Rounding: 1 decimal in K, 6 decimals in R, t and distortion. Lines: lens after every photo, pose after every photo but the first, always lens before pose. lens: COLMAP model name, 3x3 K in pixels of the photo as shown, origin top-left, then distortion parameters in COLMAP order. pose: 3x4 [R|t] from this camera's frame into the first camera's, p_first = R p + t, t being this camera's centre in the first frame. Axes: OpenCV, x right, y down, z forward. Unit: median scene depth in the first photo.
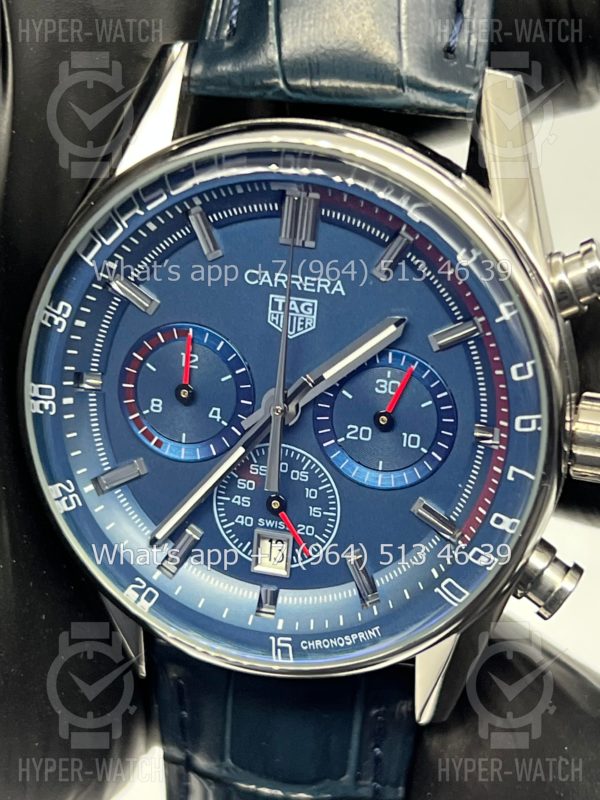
lens RADIAL K [[1778.5, 0, 300.0], [0, 1778.5, 400.0], [0, 0, 1]] dist [0.335884, -3.265803]
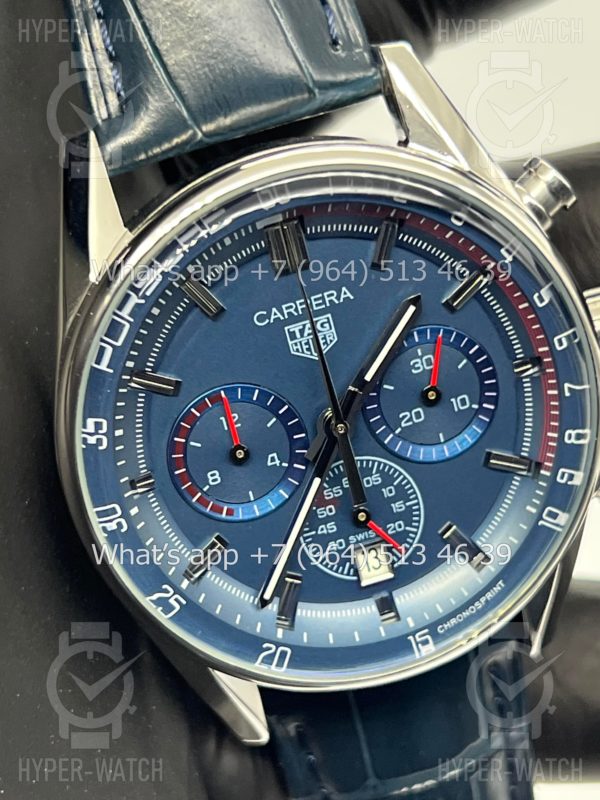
lens RADIAL K [[1778.5, 0, 300.0], [0, 1778.5, 400.0], [0, 0, 1]] dist [0.335884, -3.265803]
pose [[0.865421, -0.404909, 0.295119, -0.319897], [0.405837, 0.911904, 0.061053, -0.078900], [-0.293841, 0.066934, 0.953508, 0.038725]]
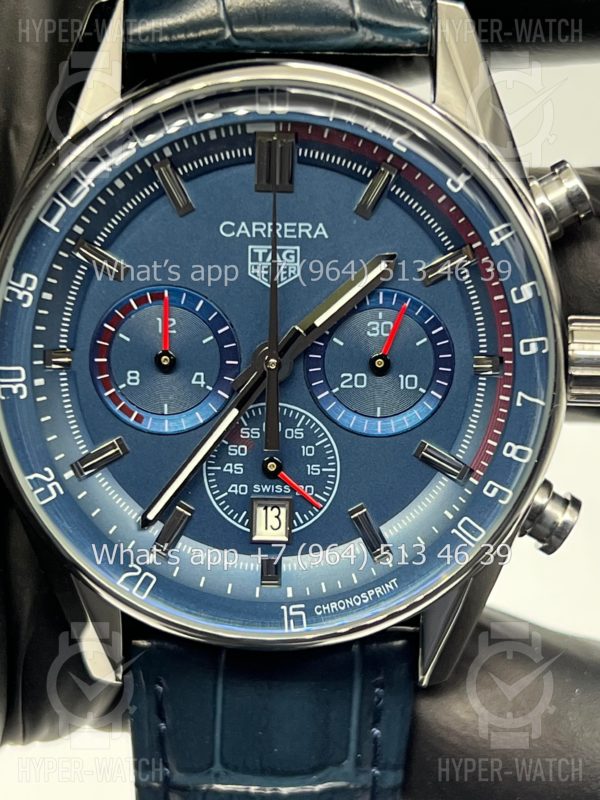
lens RADIAL K [[1778.5, 0, 300.0], [0, 1778.5, 400.0], [0, 0, 1]] dist [0.335884, -3.265803]
pose [[0.971097, -0.102130, 0.215733, -0.203067], [0.116736, 0.991580, -0.056051, 0.079142], [-0.208192, 0.079615, 0.974842, 0.066085]]
